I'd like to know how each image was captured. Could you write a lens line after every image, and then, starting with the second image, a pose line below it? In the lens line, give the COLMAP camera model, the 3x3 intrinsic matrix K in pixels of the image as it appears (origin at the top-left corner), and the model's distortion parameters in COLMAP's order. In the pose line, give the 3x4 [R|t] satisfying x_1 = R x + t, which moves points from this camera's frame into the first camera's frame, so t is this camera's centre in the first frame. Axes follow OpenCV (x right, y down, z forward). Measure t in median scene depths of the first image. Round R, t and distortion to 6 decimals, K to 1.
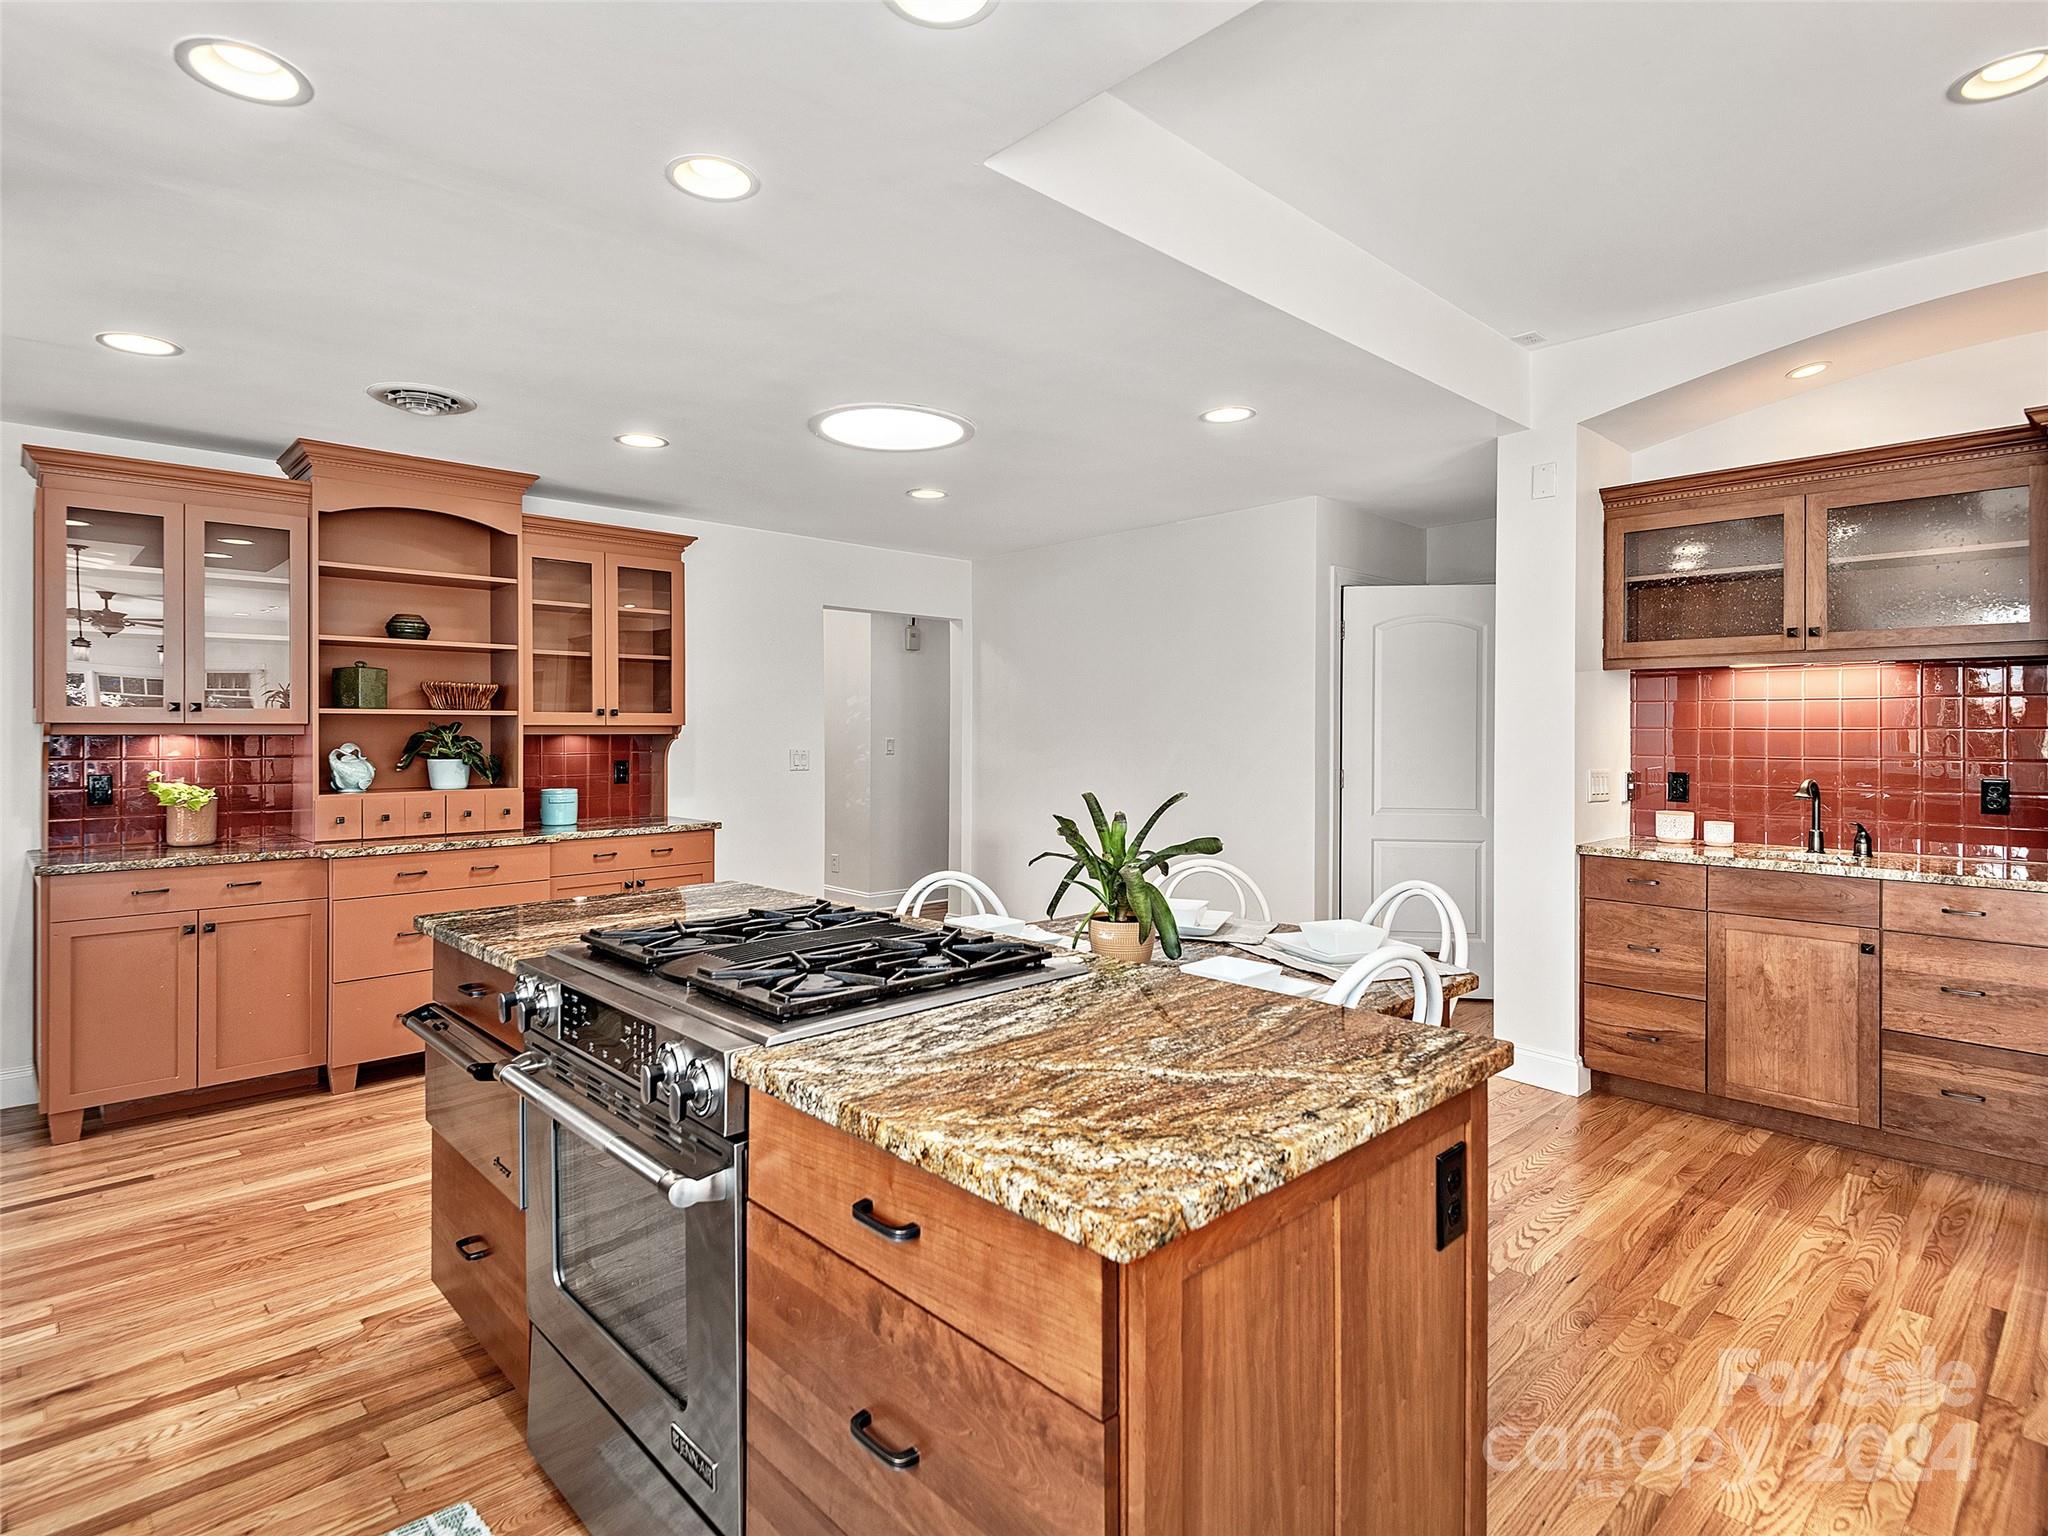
lens RADIAL K [[1078.5, 0, 1017.0], [0, 1078.5, 750.7], [0, 0, 1]] dist [0.005192, -0.002426]
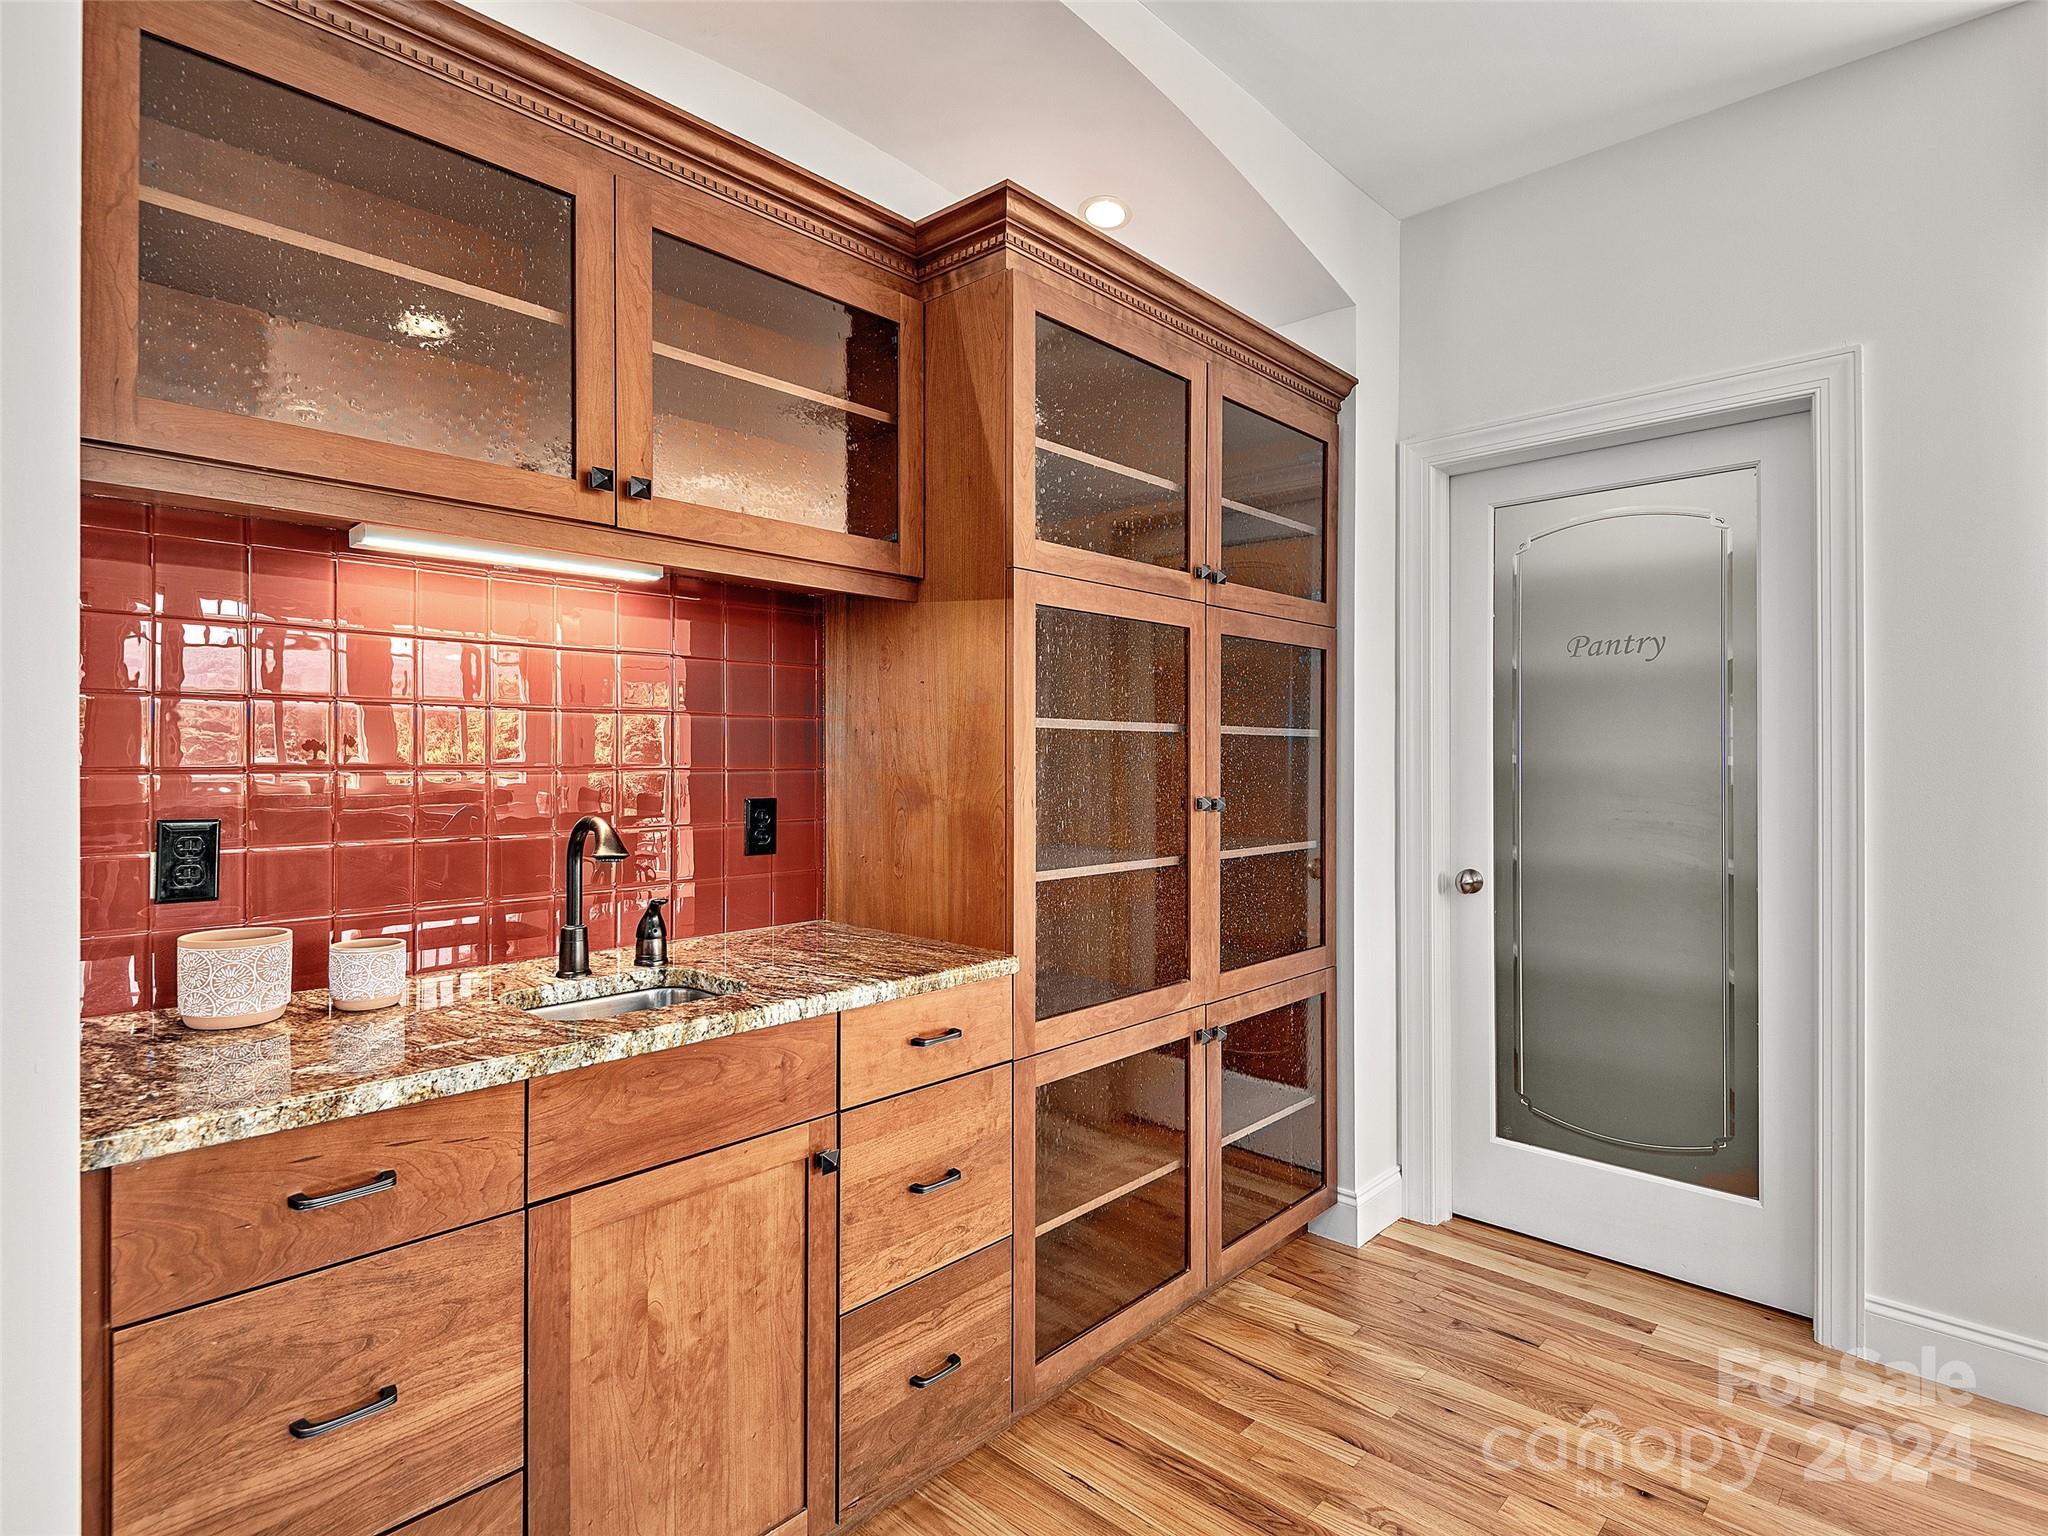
lens RADIAL K [[1078.5, 0, 1012.4], [0, 1078.5, 758.5], [0, 0, 1]] dist [0.005192, -0.002426]
pose [[-0.058840, -0.005807, 0.998251, 0.098569], [0.009693, 0.999933, 0.006389, 0.000974], [-0.998220, 0.010052, -0.058780, 0.301231]]
